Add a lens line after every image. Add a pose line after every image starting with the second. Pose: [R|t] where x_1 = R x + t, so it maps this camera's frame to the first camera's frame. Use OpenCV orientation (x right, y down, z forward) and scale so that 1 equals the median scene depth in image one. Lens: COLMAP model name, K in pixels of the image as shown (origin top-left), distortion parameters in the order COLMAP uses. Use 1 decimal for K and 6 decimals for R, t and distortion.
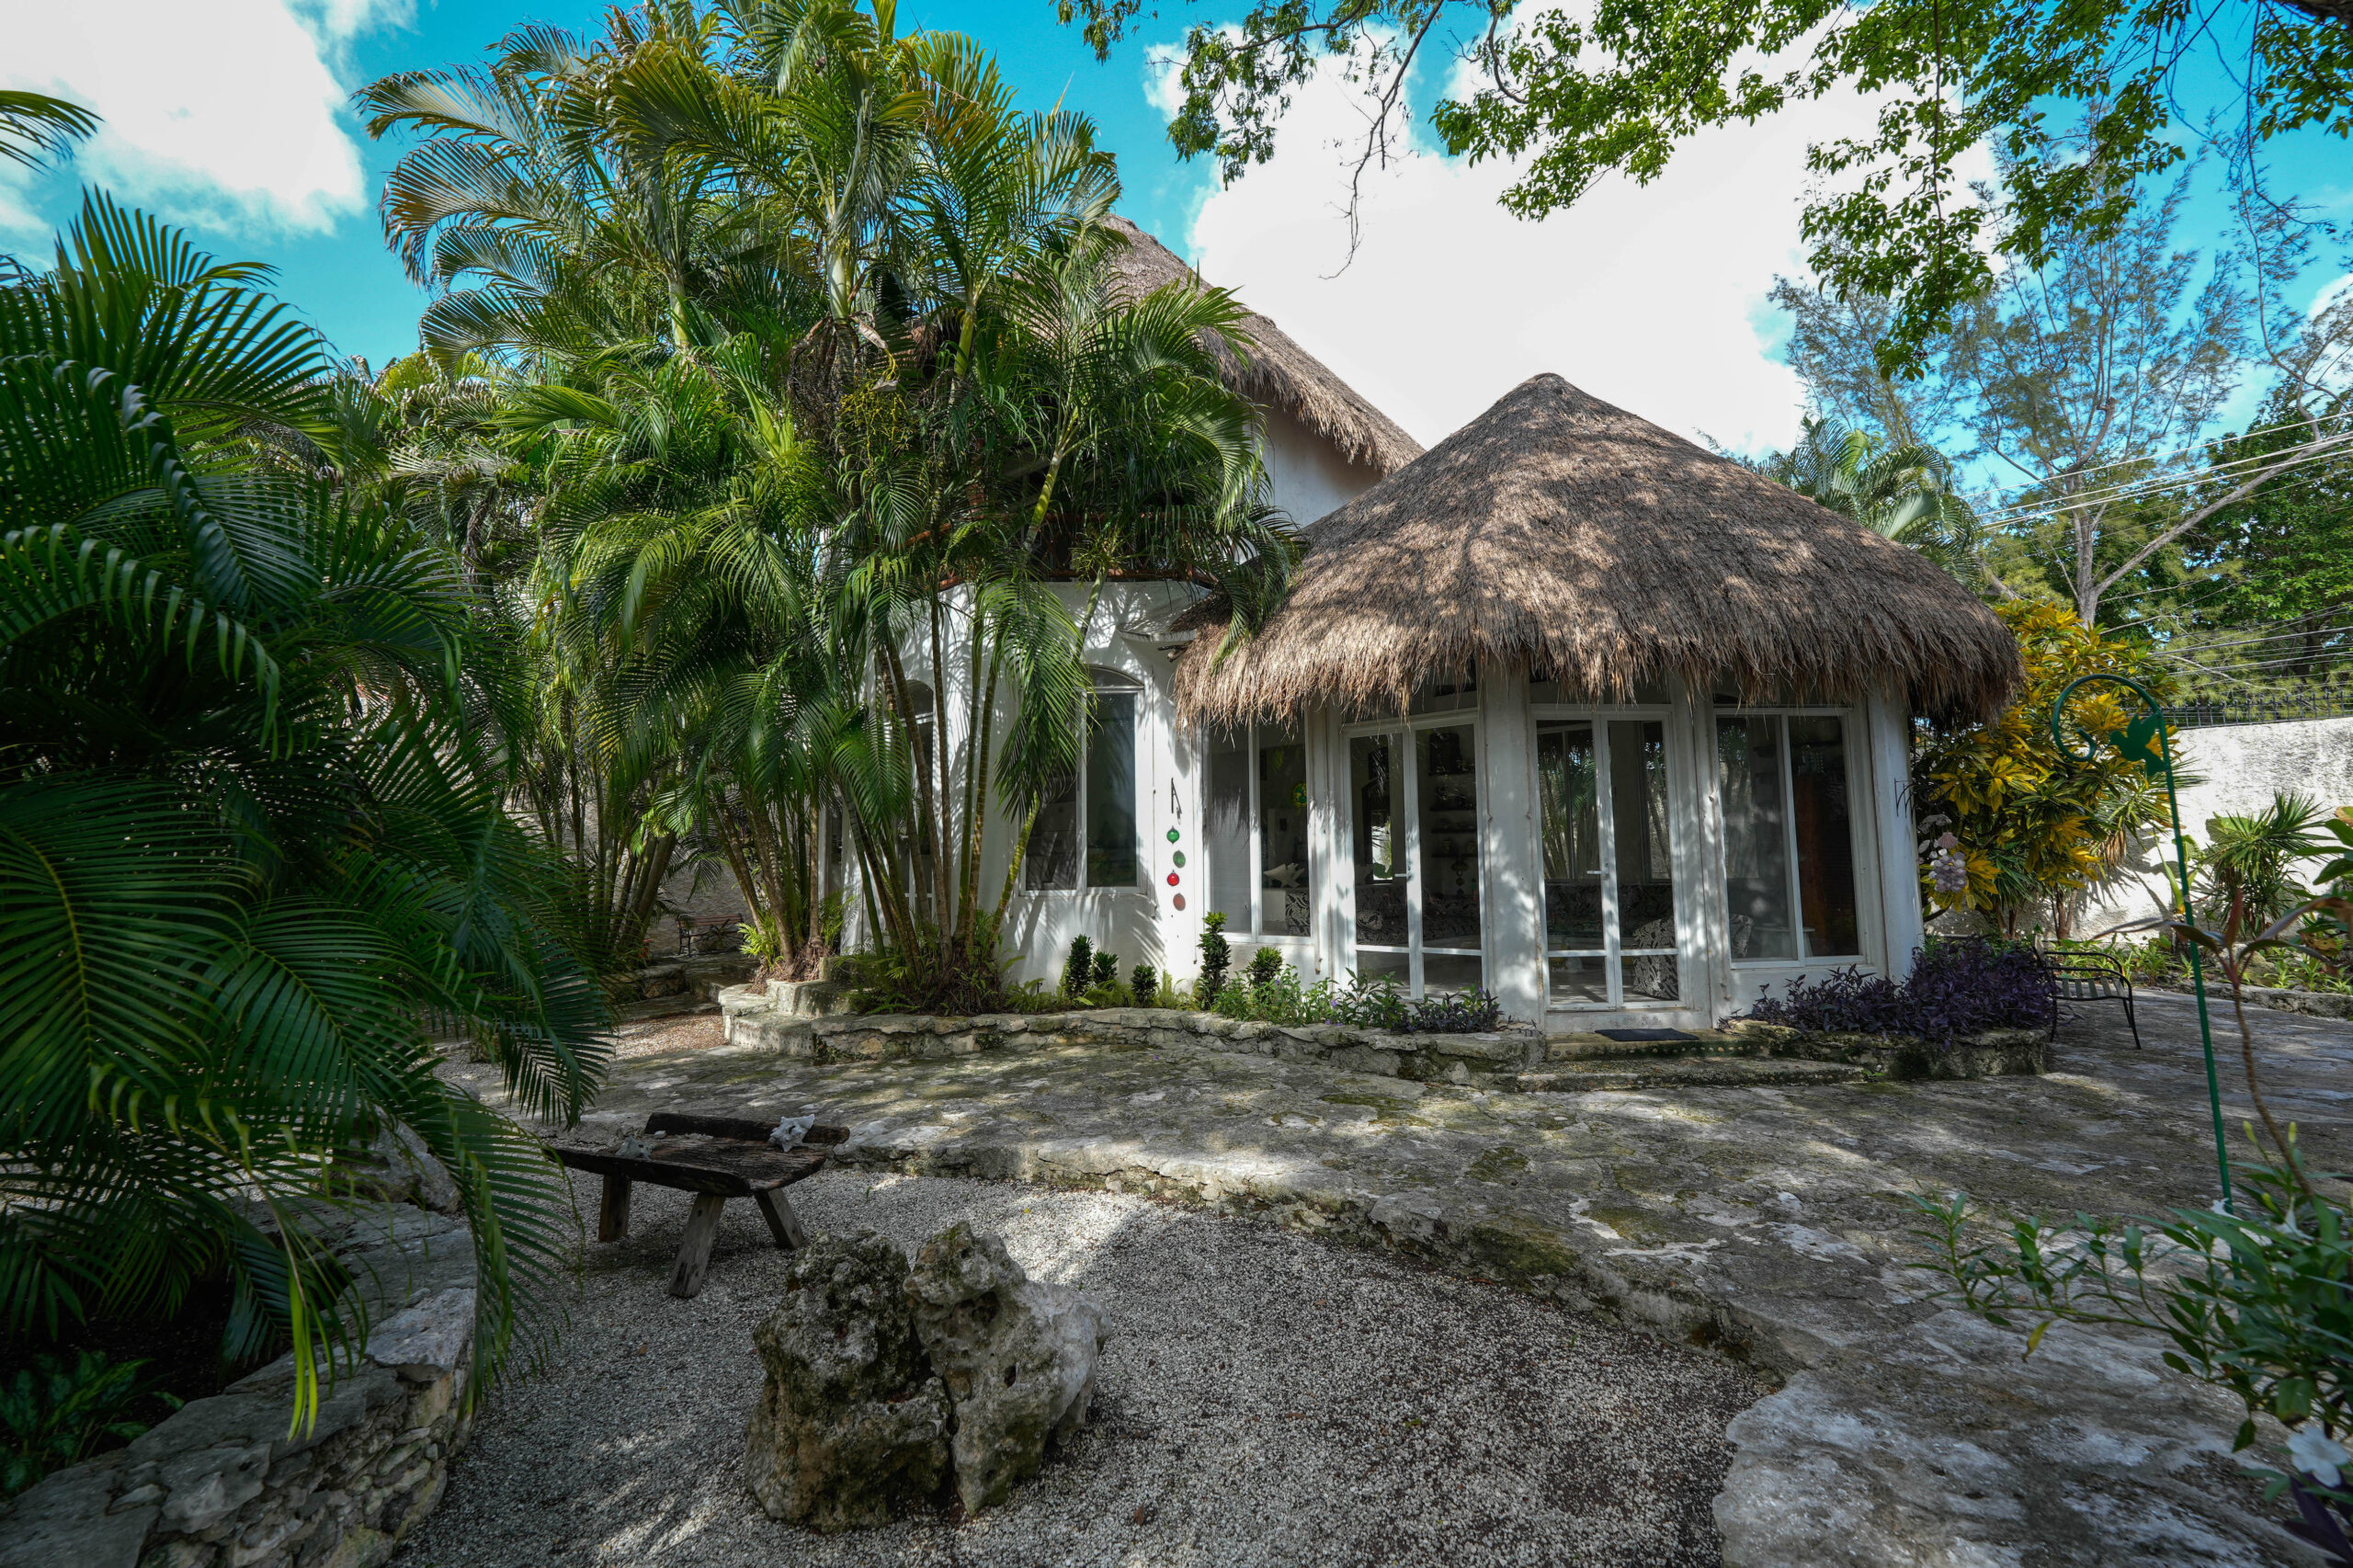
lens RADIAL K [[957.4, 0, 1176.5], [0, 957.4, 784.0], [0, 0, 1]] dist [-0.010758, -0.000714]
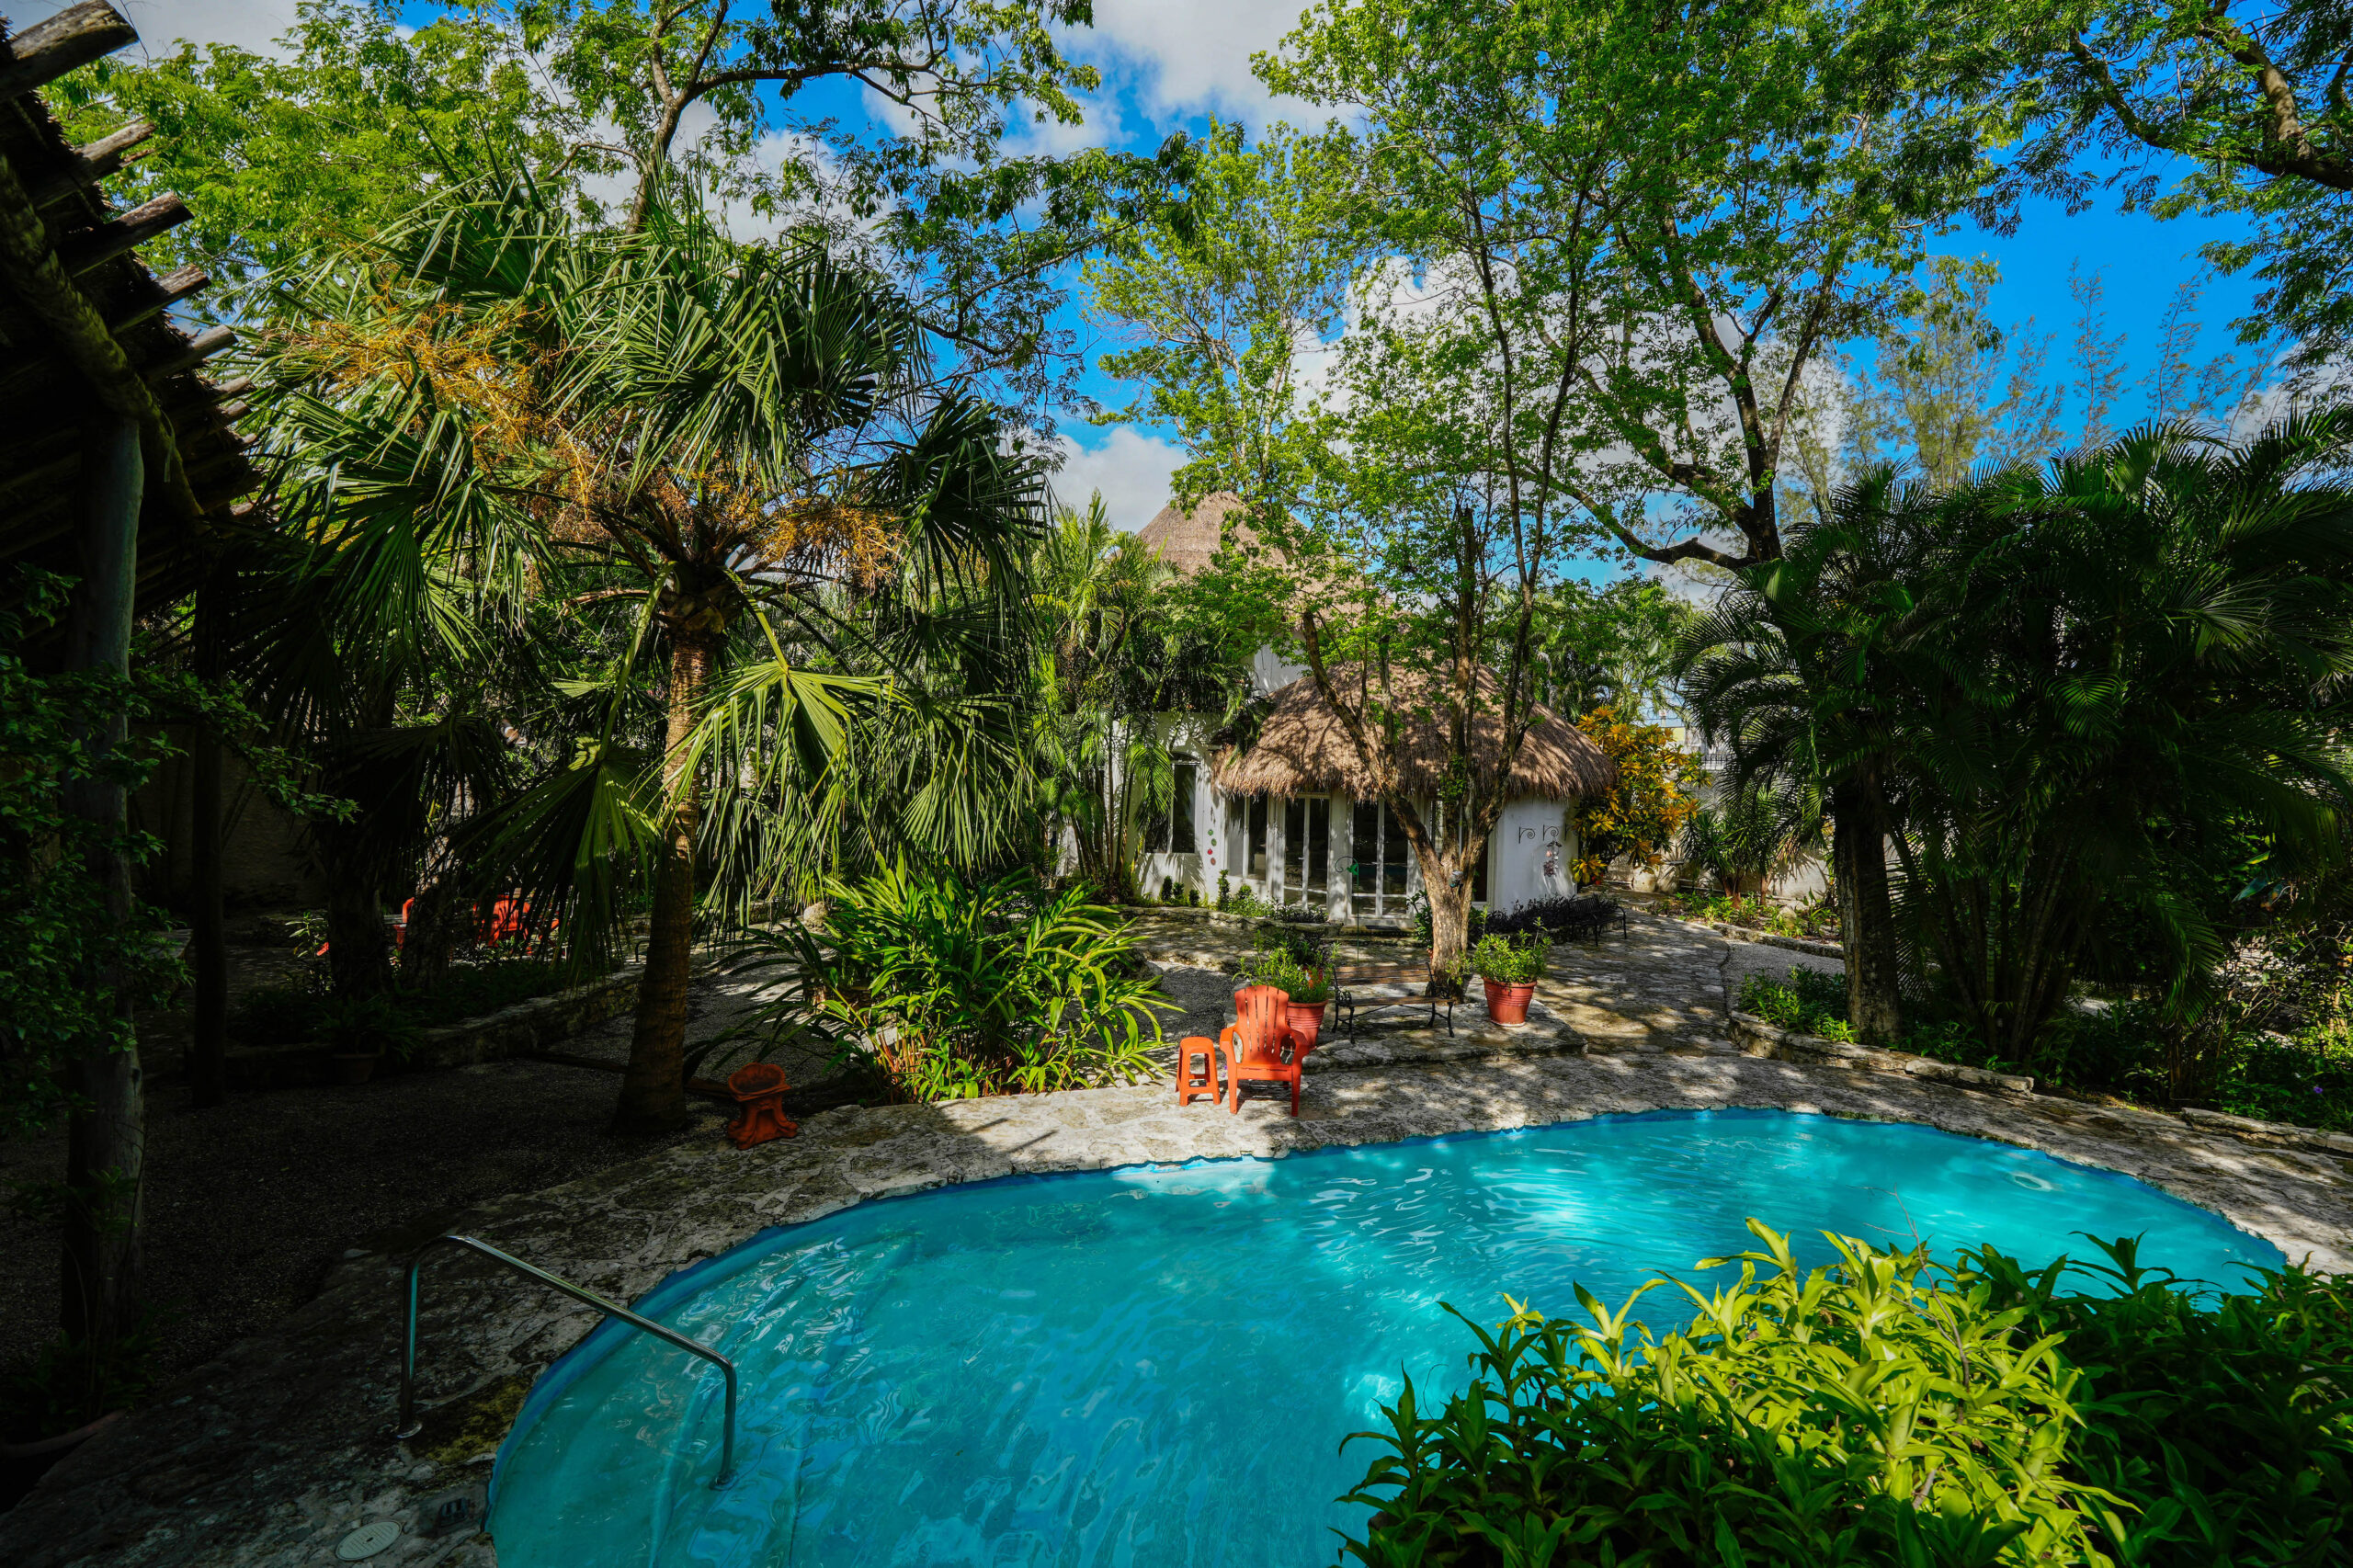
lens RADIAL K [[957.4, 0, 1176.5], [0, 957.4, 784.0], [0, 0, 1]] dist [-0.010758, -0.000714]
pose [[0.993585, 0.037817, -0.106576, 0.163431], [-0.026009, 0.993582, 0.110082, -0.327543], [0.110055, -0.106604, 0.988192, -1.305076]]
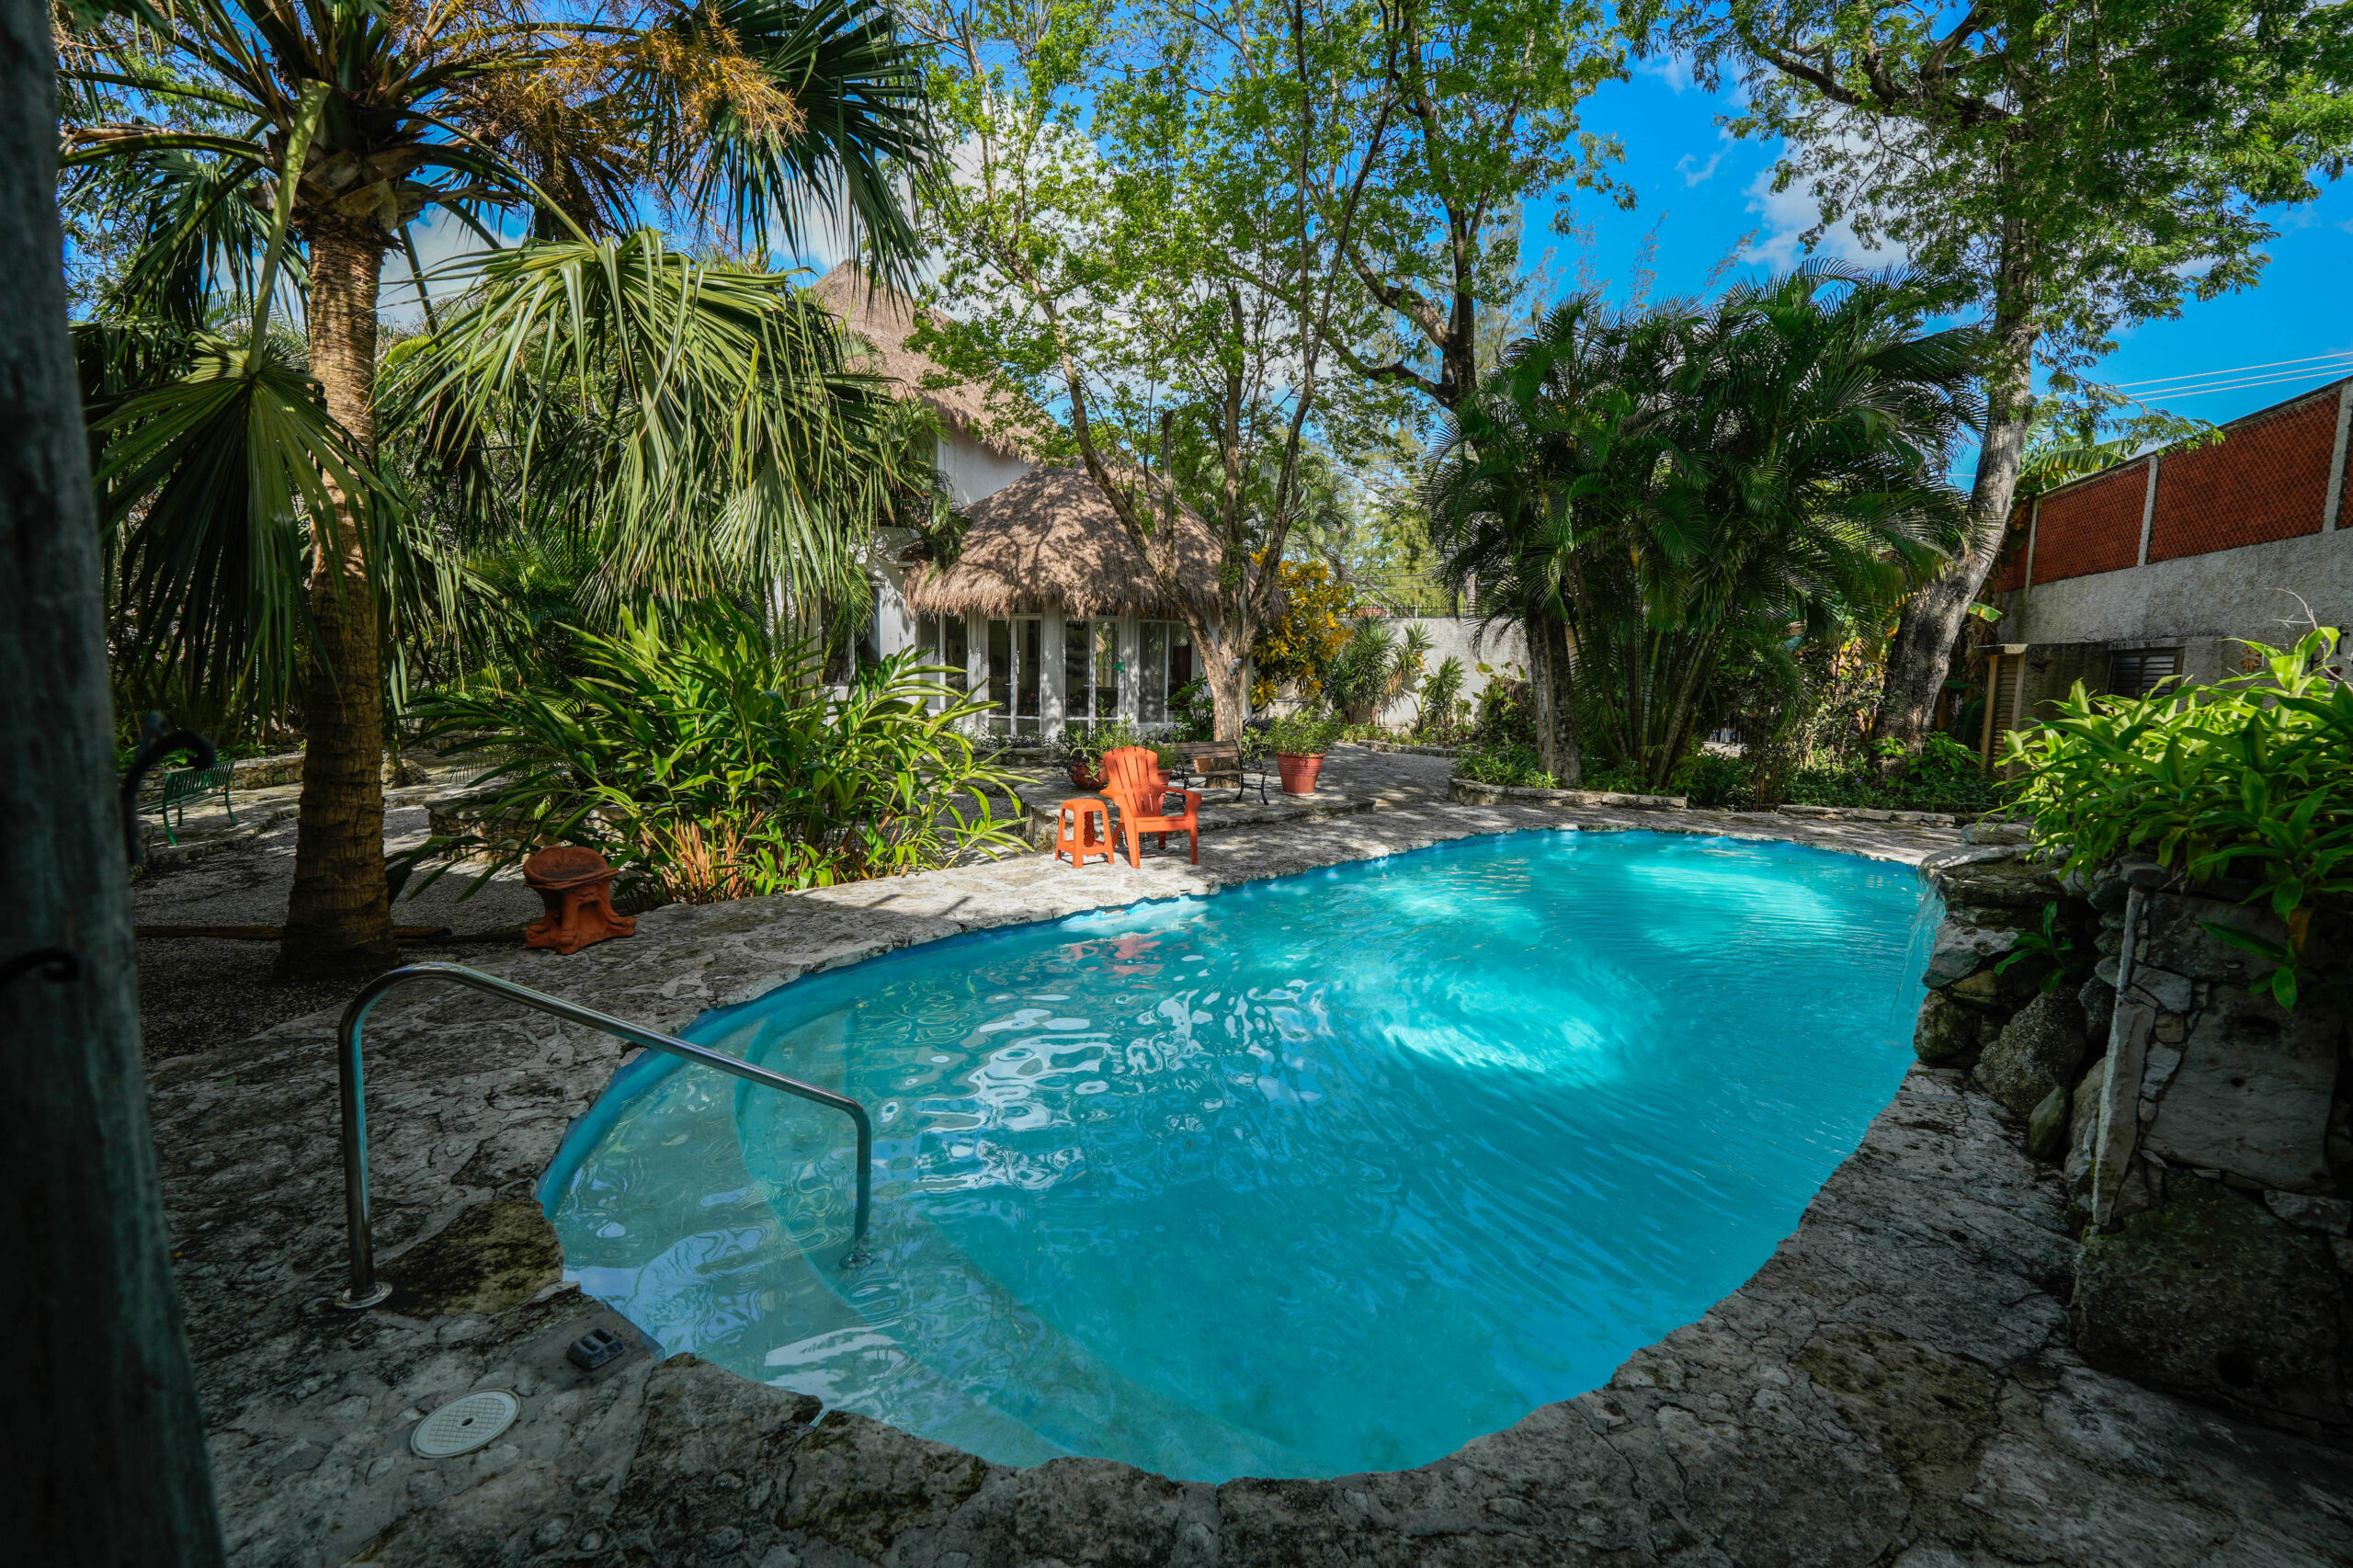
lens RADIAL K [[952.7, 0, 1170.9], [0, 952.7, 783.2], [0, 0, 1]] dist [0.010754, -0.000121]
pose [[0.944075, -0.005507, 0.329686, -0.142769], [-0.064433, 0.977504, 0.200835, -0.149033], [-0.323375, -0.210846, 0.922482, -1.202509]]
